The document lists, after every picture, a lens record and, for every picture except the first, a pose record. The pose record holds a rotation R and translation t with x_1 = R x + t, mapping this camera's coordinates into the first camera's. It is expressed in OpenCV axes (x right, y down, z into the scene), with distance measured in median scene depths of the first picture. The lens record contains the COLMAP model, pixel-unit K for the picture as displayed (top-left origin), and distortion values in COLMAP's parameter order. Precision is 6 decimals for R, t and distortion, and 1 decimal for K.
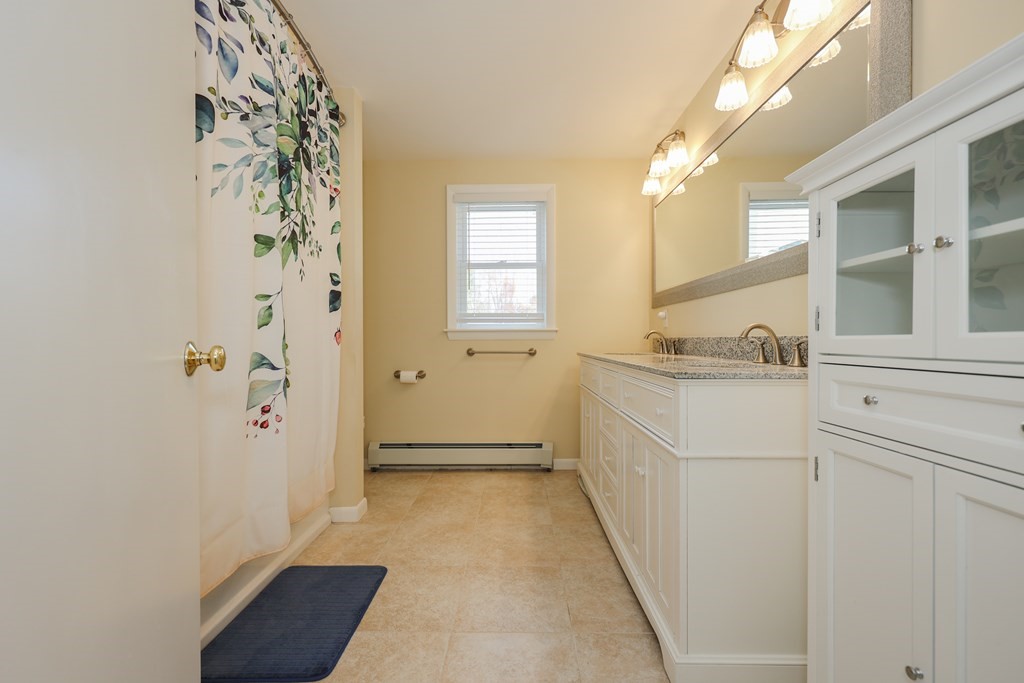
lens RADIAL K [[417.5, 0, 514.9], [0, 417.5, 339.7], [0, 0, 1]] dist [-0.000529, 0.000159]
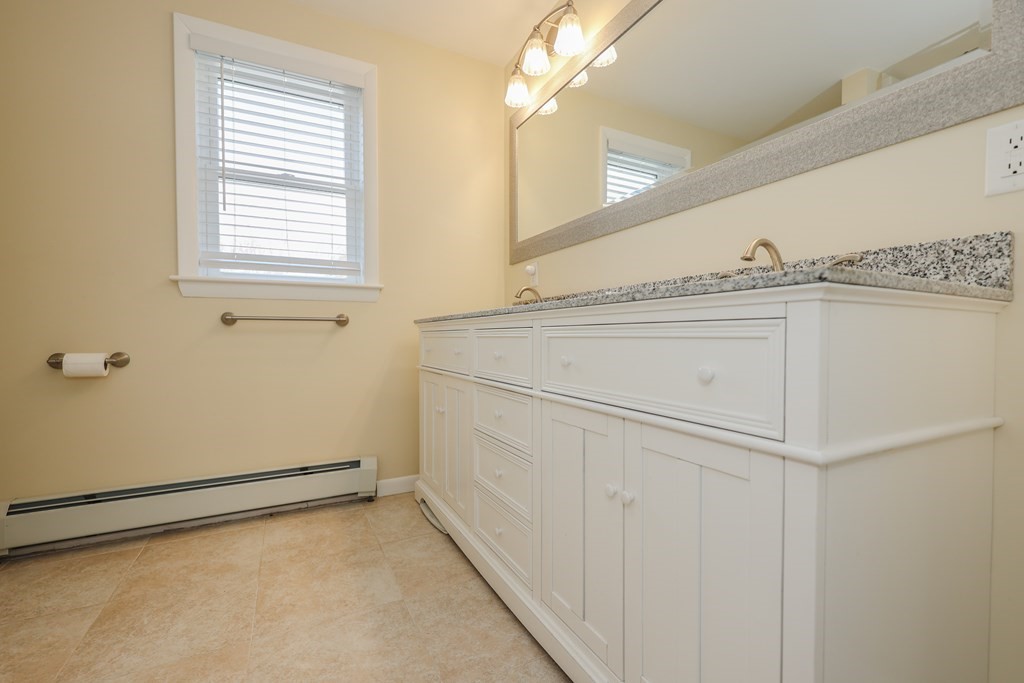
lens RADIAL K [[440.6, 0, 512.0], [0, 440.6, 341.5], [0, 0, 1]] dist [-0.001115, -0.000165]
pose [[0.886195, -0.009074, 0.463224, -0.042060], [0.003768, 0.999916, 0.012380, 0.056139], [-0.463297, -0.009226, 0.886155, 0.284656]]
